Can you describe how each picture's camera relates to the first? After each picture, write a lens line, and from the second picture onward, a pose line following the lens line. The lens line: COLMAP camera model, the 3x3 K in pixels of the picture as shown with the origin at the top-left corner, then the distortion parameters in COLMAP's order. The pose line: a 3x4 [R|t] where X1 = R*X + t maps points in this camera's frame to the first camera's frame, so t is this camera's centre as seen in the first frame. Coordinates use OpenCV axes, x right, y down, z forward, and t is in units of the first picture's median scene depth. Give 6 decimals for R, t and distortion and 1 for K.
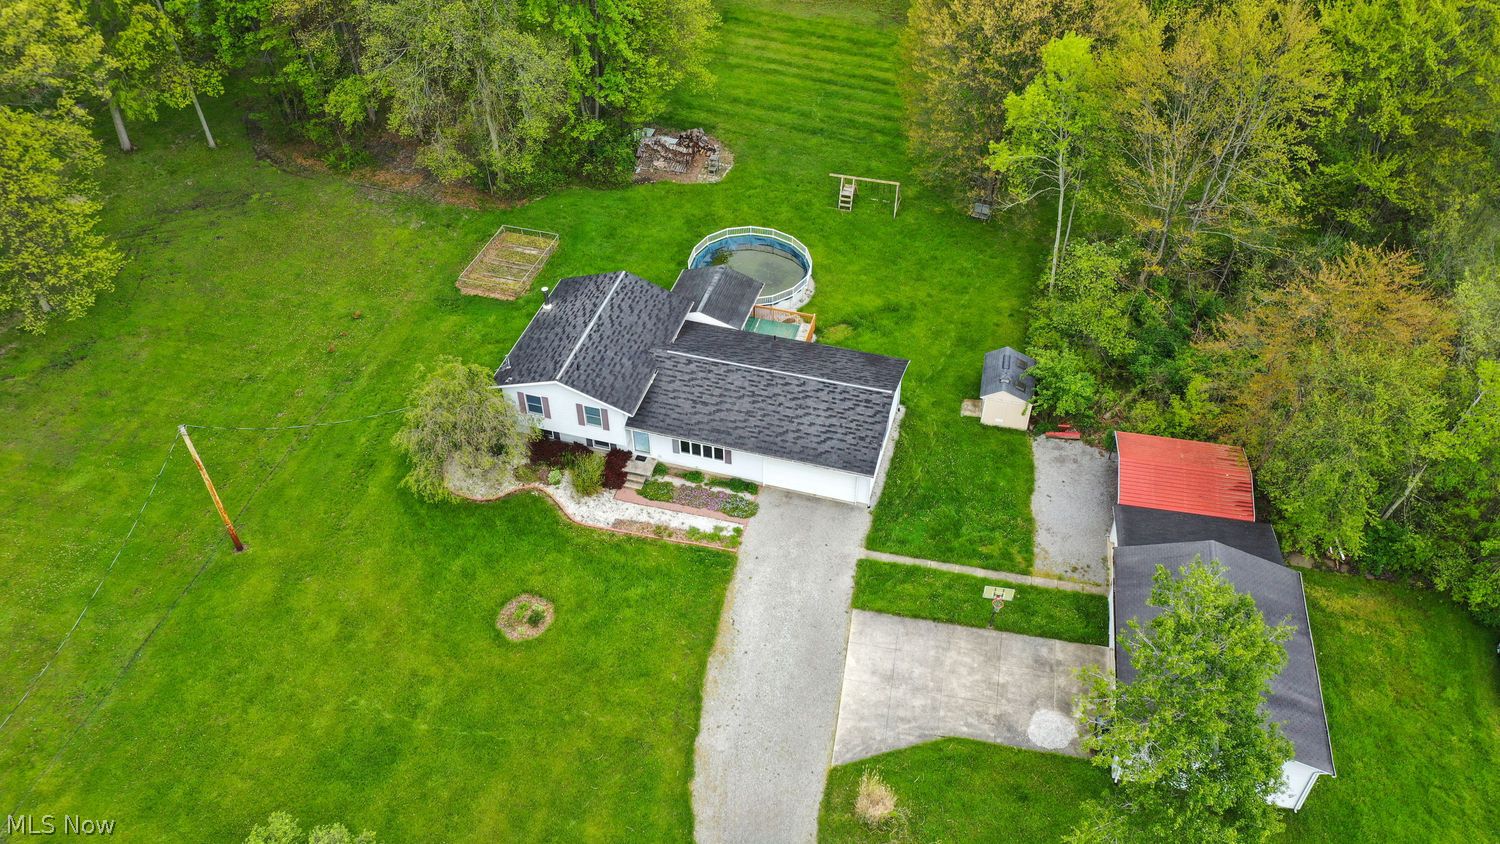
lens RADIAL K [[1201.4, 0, 739.6], [0, 1201.4, 409.4], [0, 0, 1]] dist [0.023339, -0.003394]
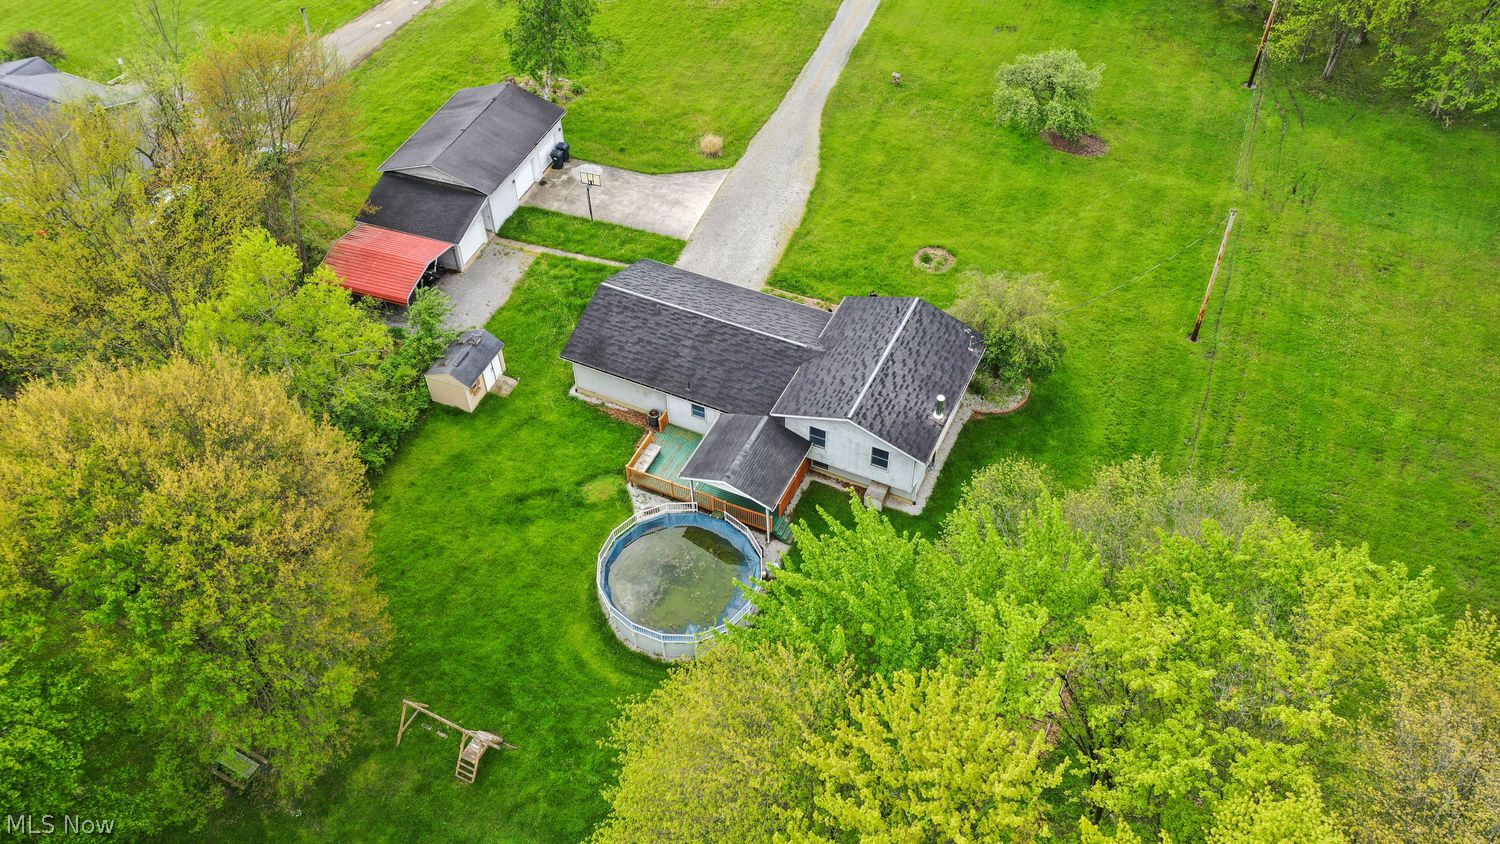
lens RADIAL K [[1201.4, 0, 738.5], [0, 1201.4, 419.4], [0, 0, 1]] dist [0.023339, -0.003394]
pose [[-0.987376, -0.094170, 0.127357, -0.139845], [0.123421, 0.046532, 0.991263, -1.054195], [-0.099273, 0.994468, -0.034322, 1.145445]]
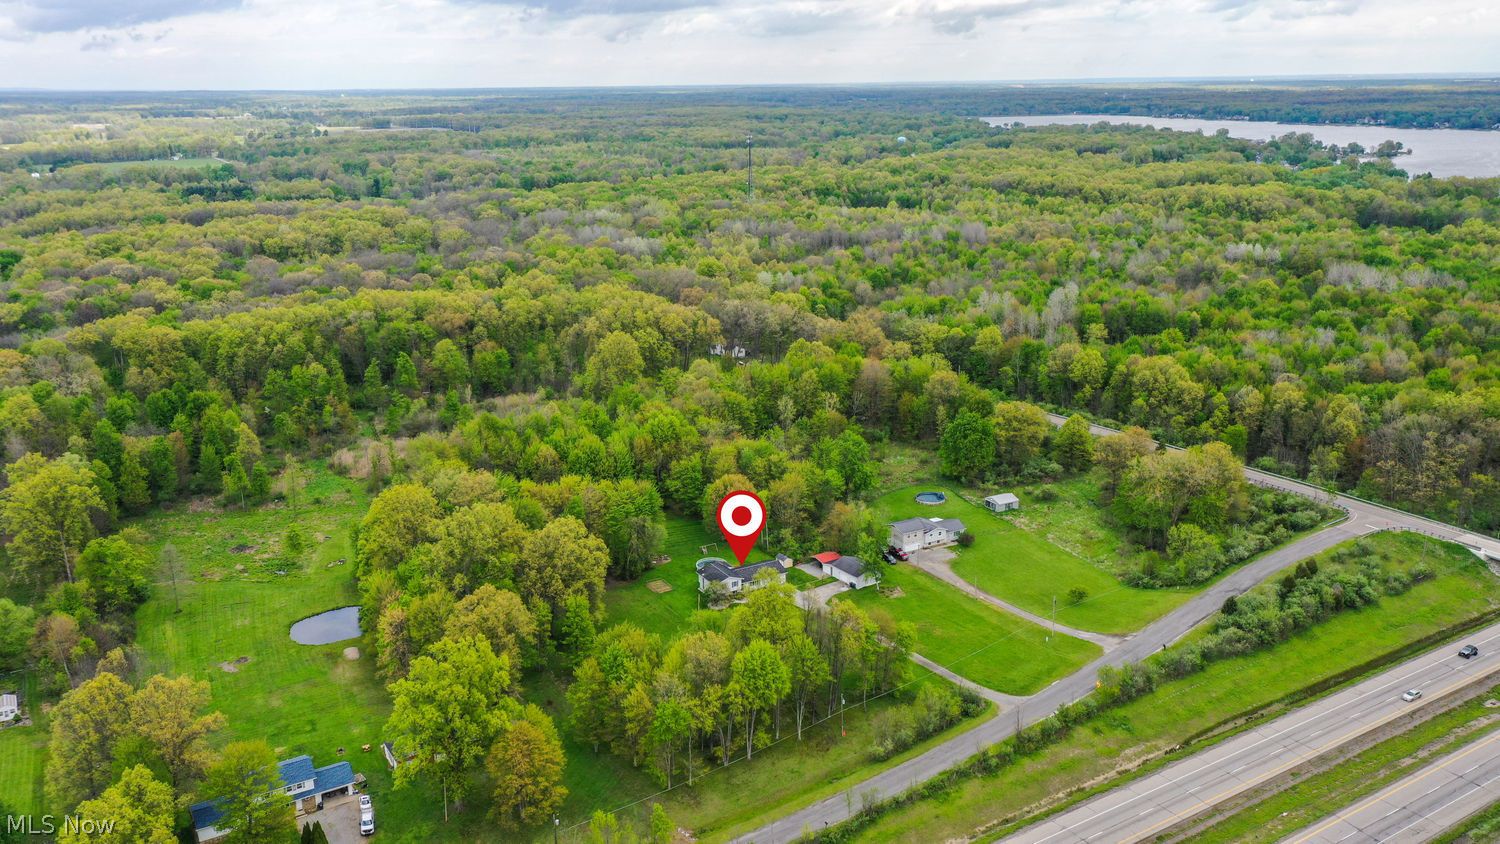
lens RADIAL K [[1201.4, 0, 756.3], [0, 1201.4, 432.3], [0, 0, 1]] dist [0.023339, -0.003394]
pose [[0.678419, -0.202094, 0.706332, -3.223083], [0.496465, 0.834794, -0.237996, 0.660789], [-0.541544, 0.512130, 0.666673, -2.423805]]
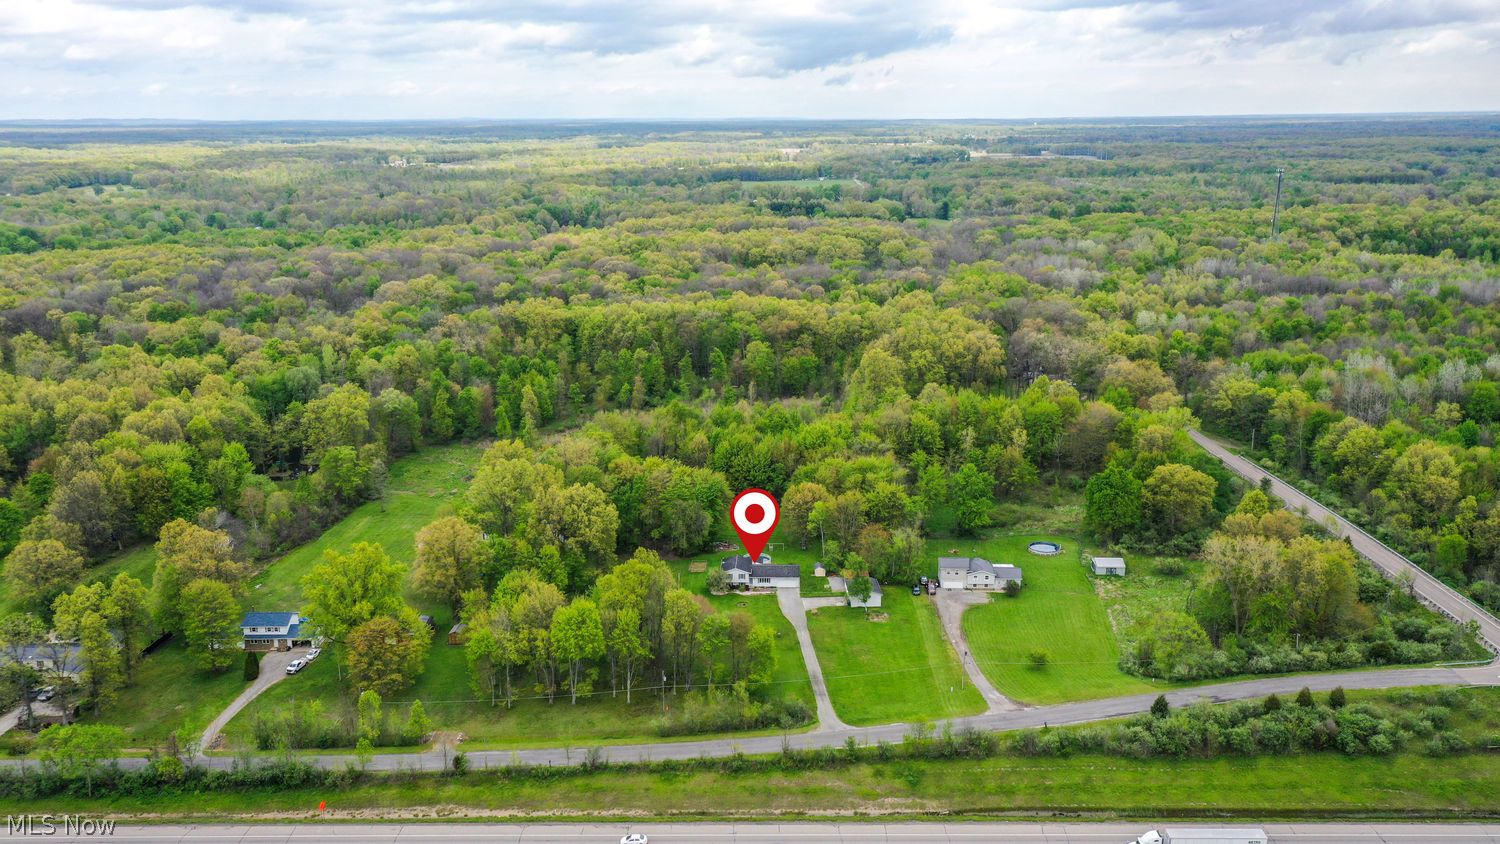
lens RADIAL K [[1201.4, 0, 749.5], [0, 1201.4, 422.3], [0, 0, 1]] dist [0.023339, -0.003394]
pose [[0.967608, -0.060415, 0.245122, -1.285993], [0.168960, 0.876410, -0.450953, 1.713867], [-0.187583, 0.477761, 0.858229, -3.618209]]
